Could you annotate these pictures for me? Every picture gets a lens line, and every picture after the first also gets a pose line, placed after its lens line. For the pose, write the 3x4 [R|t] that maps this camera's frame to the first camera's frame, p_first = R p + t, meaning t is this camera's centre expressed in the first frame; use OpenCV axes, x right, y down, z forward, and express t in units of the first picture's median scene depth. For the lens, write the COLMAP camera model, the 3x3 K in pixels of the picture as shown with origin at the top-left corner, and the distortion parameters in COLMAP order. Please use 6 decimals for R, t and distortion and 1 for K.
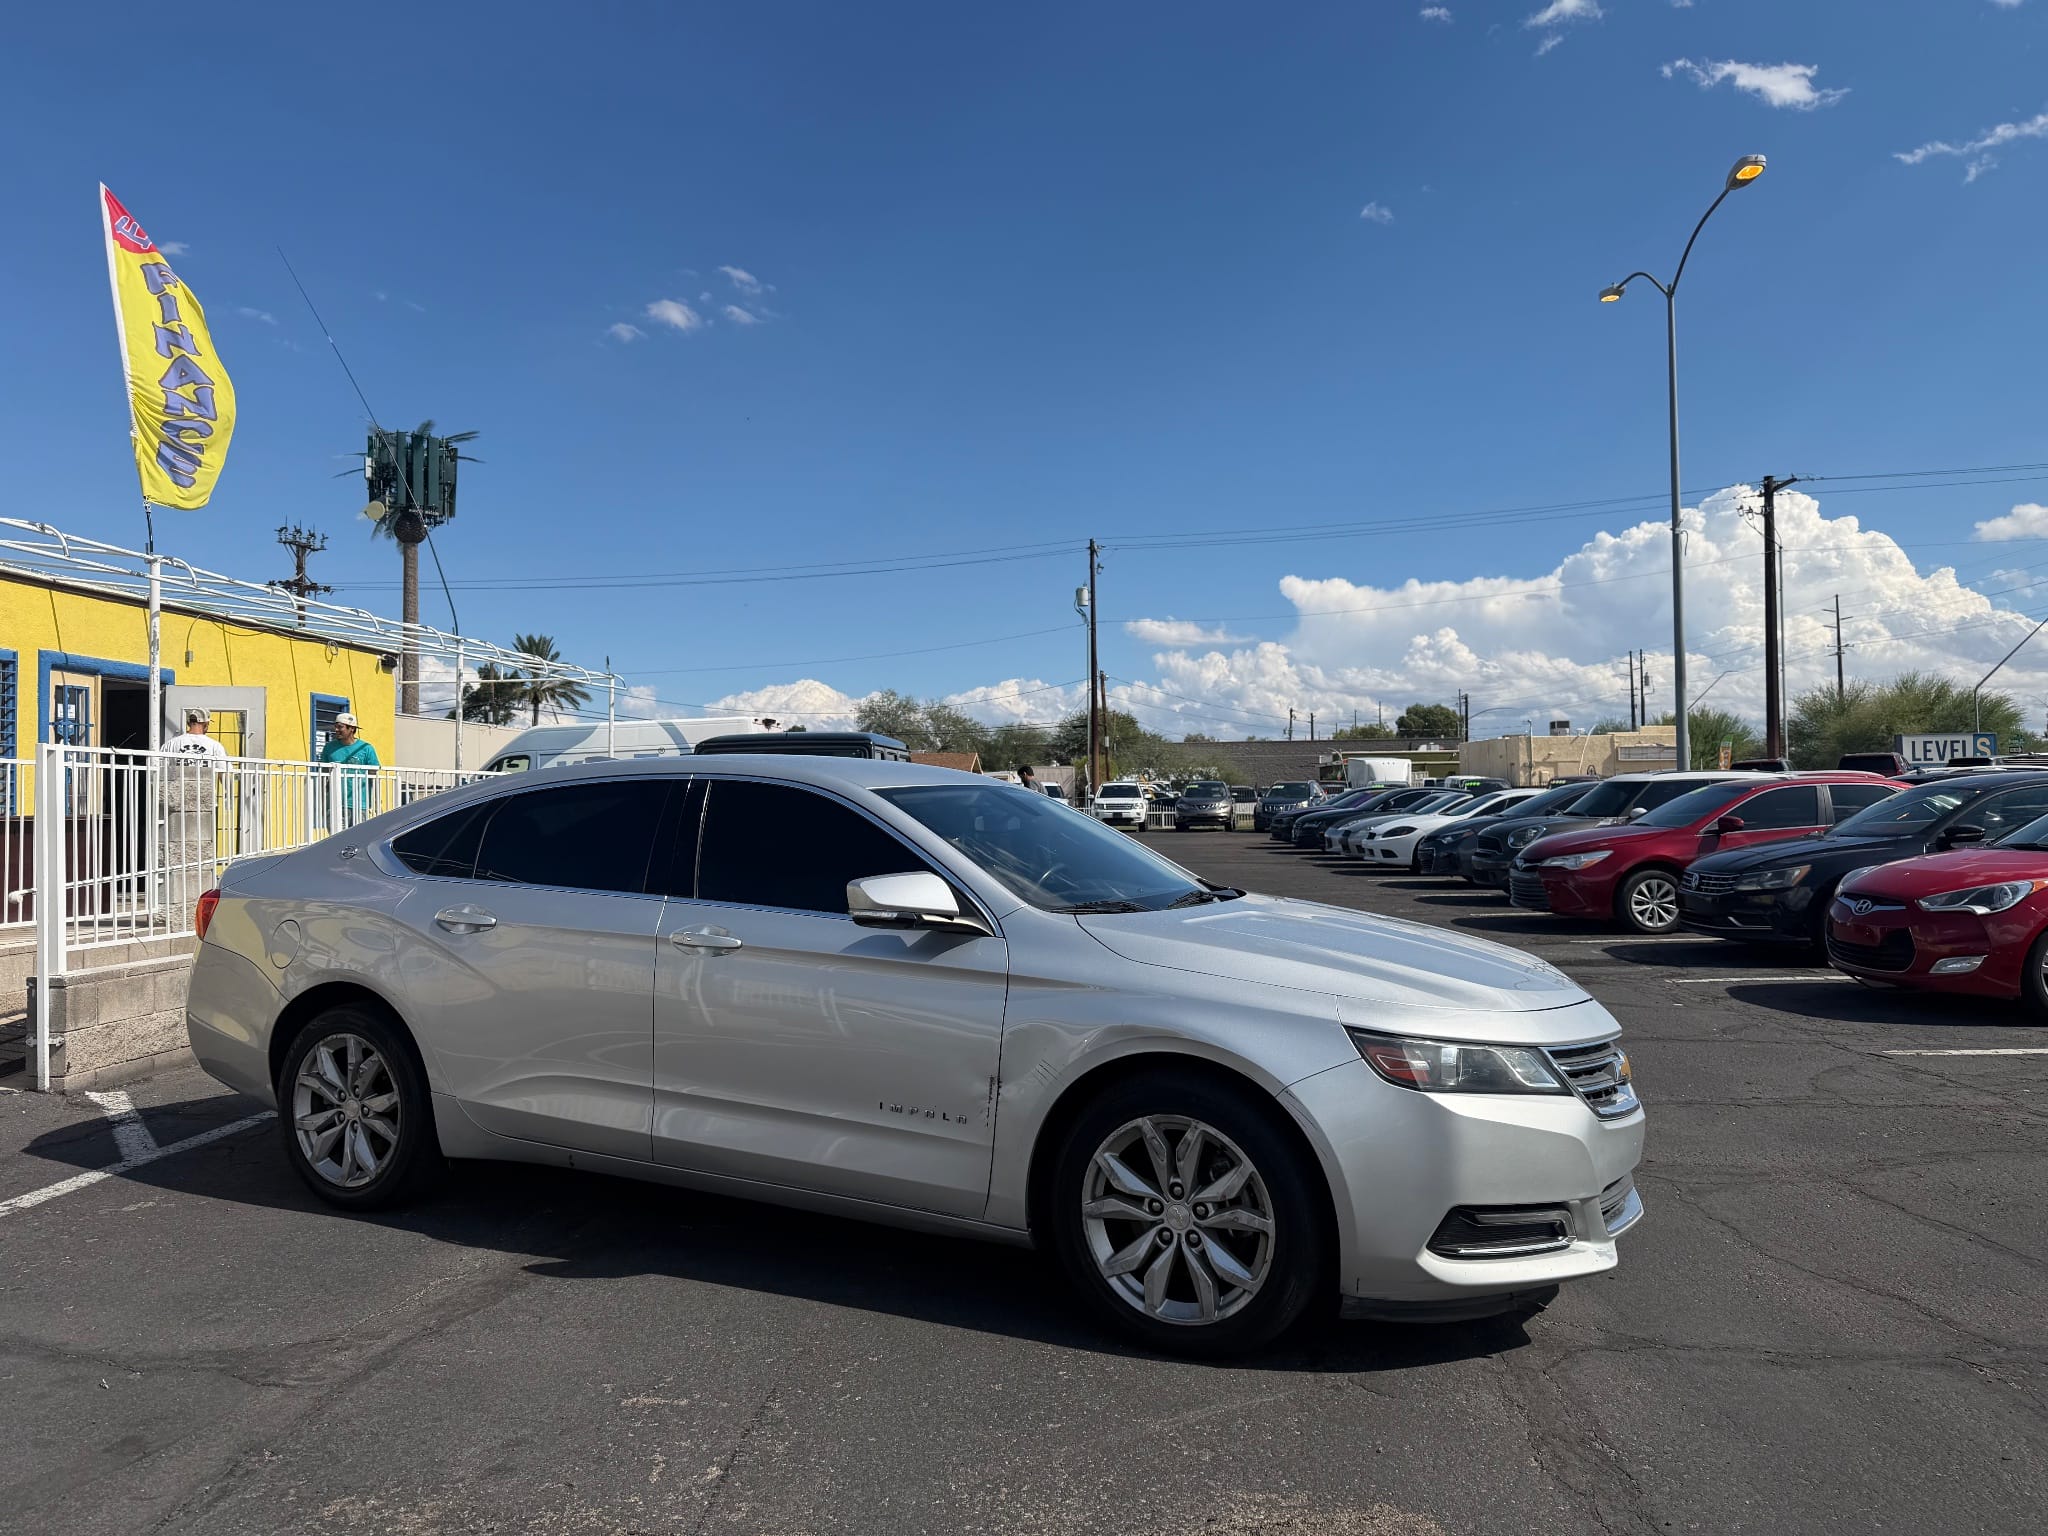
lens RADIAL K [[1441.9, 0, 1024.0], [0, 1441.9, 768.0], [0, 0, 1]] dist [0.102069, -0.148963]
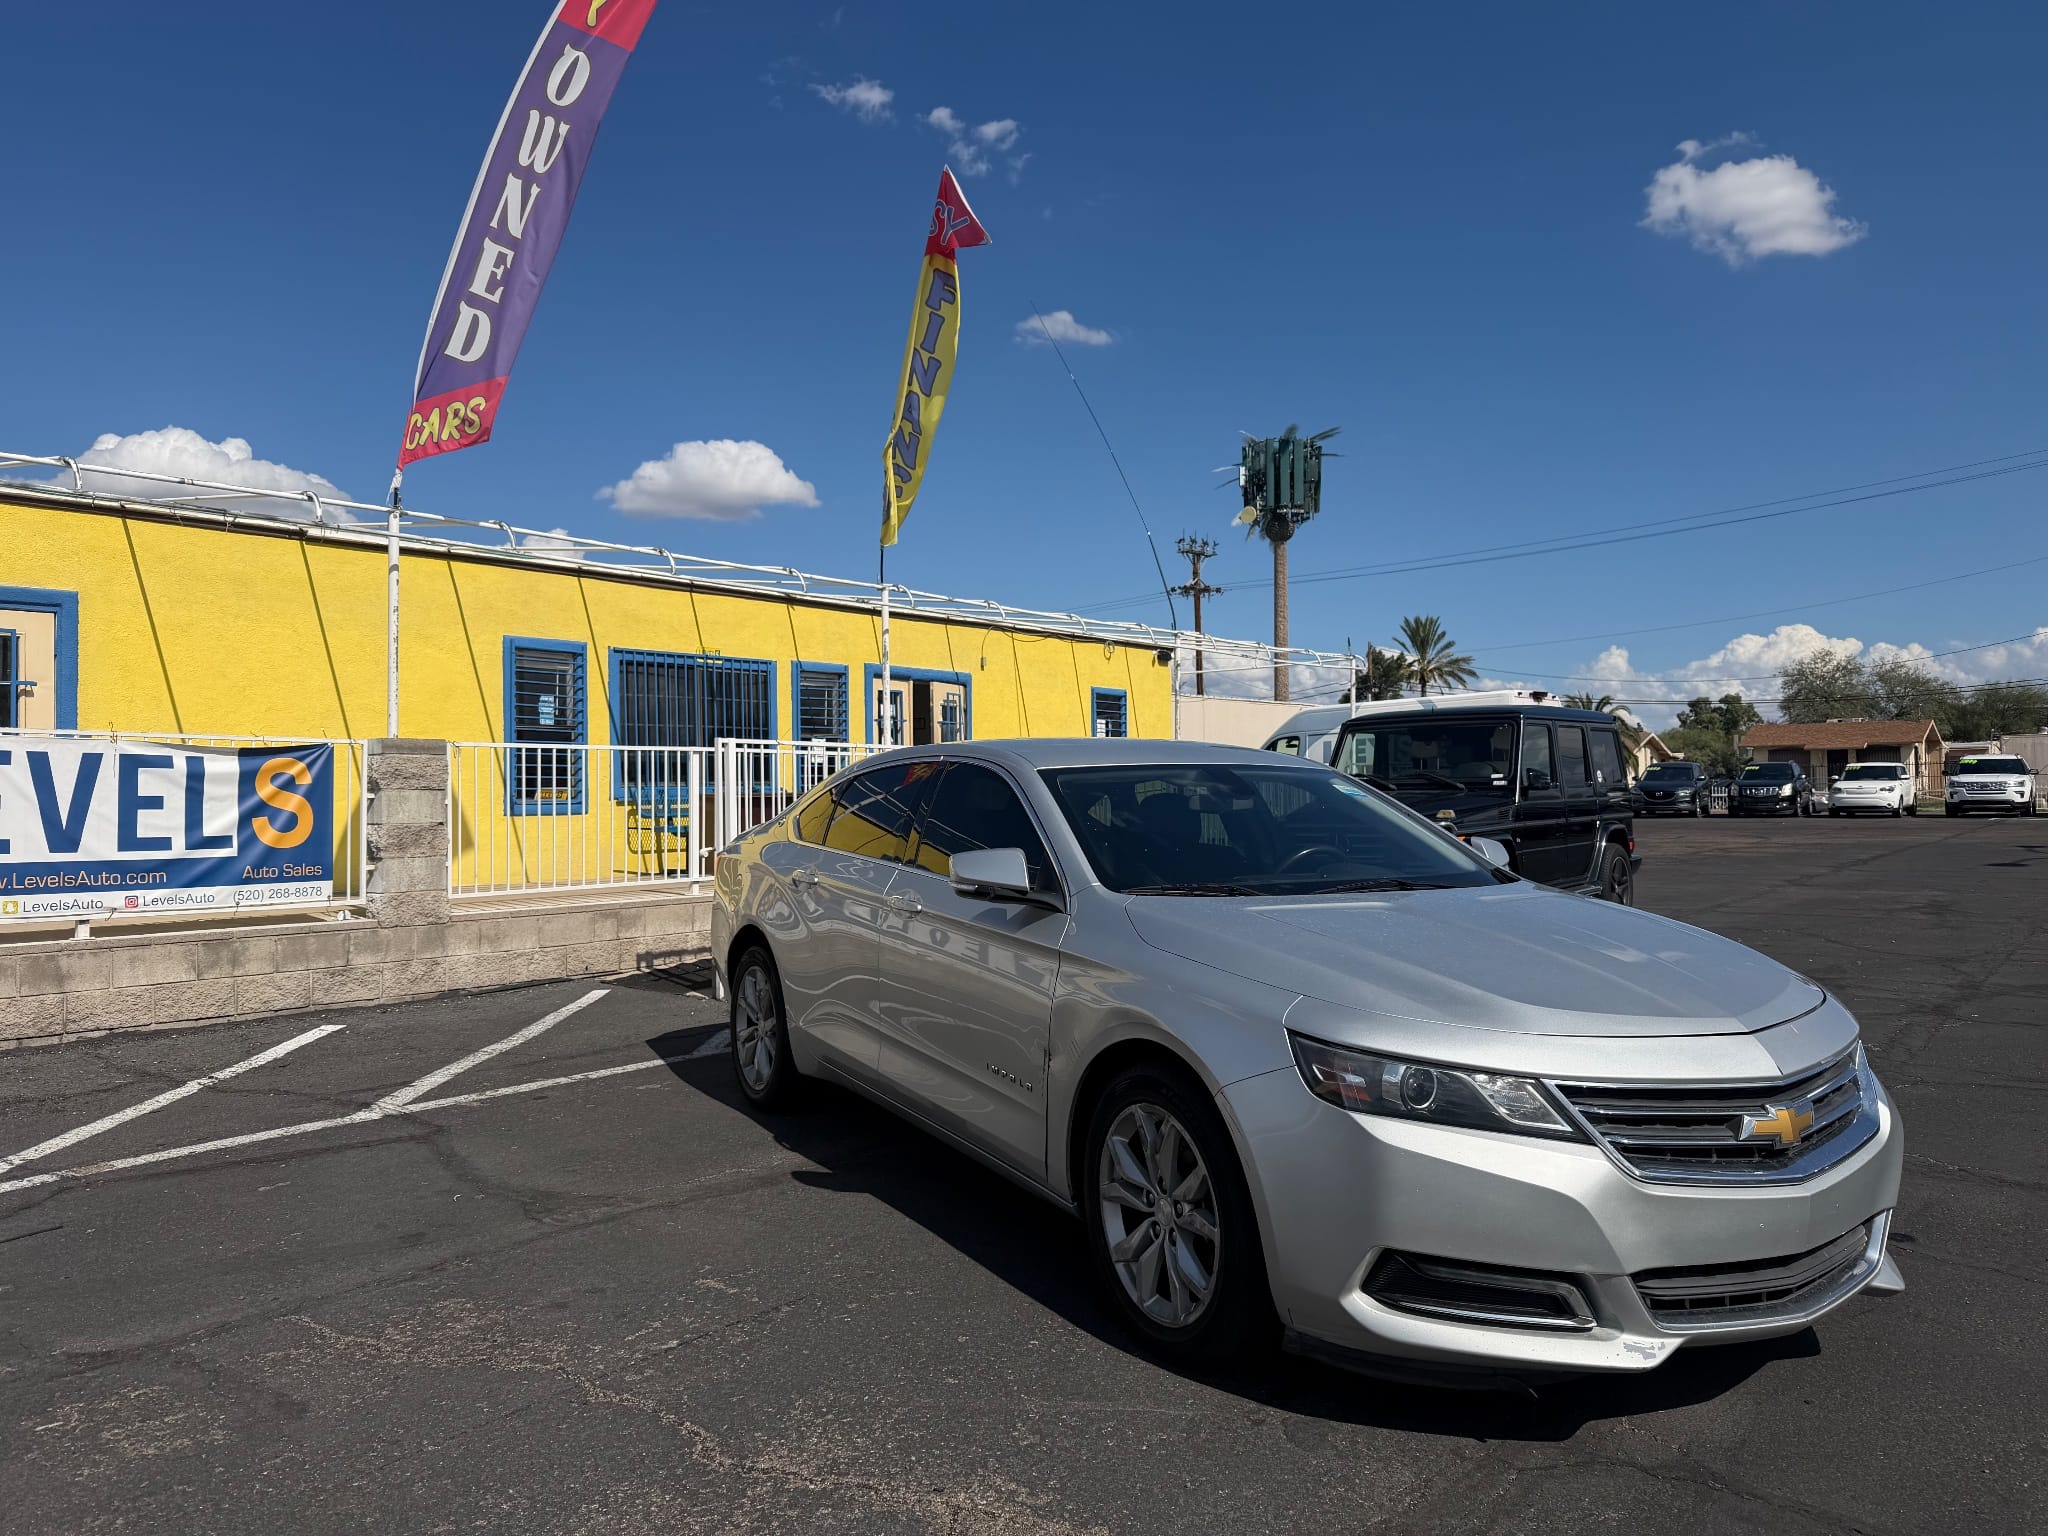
lens RADIAL K [[1442.3, 0, 1029.0], [0, 1442.3, 757.6], [0, 0, 1]] dist [0.088169, -0.146369]
pose [[0.819150, -0.012515, -0.573443, 0.161235], [0.017245, 0.999847, 0.002813, 0.001189], [0.573321, -0.012193, 0.819240, 0.045982]]
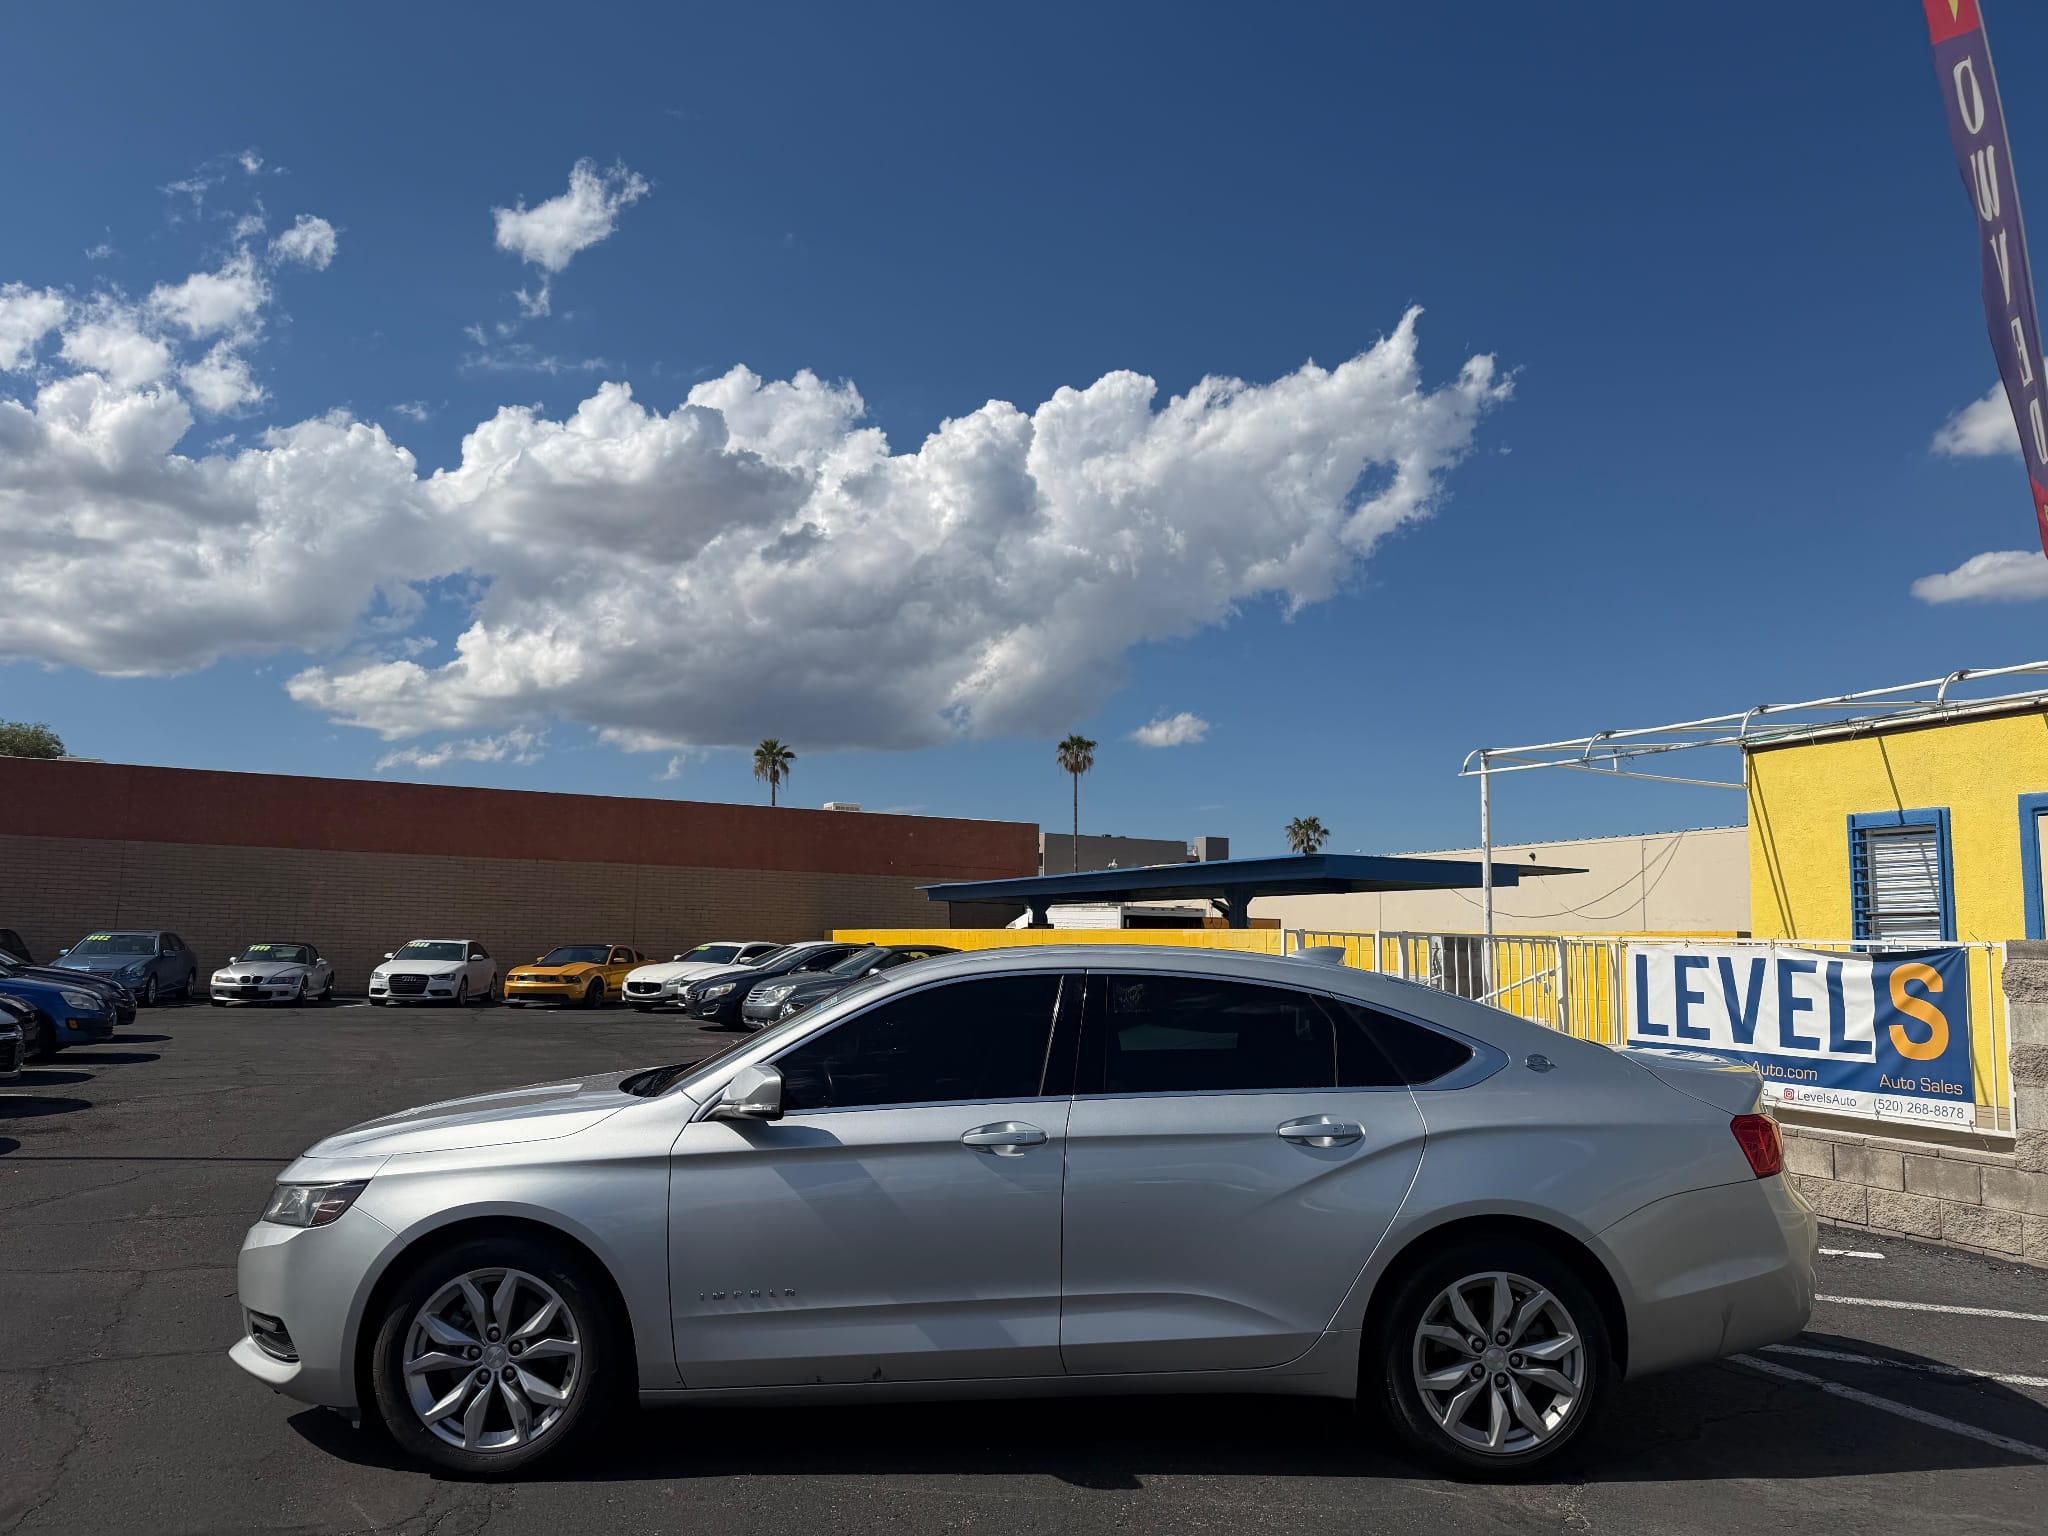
lens RADIAL K [[1457.0, 0, 1021.5], [0, 1457.0, 780.4], [0, 0, 1]] dist [0.008952, -0.014754]
pose [[-0.894849, -0.063902, -0.441772, 0.129300], [-0.002963, 0.990528, -0.137278, 0.006401], [0.446360, -0.121534, -0.886562, 0.739722]]
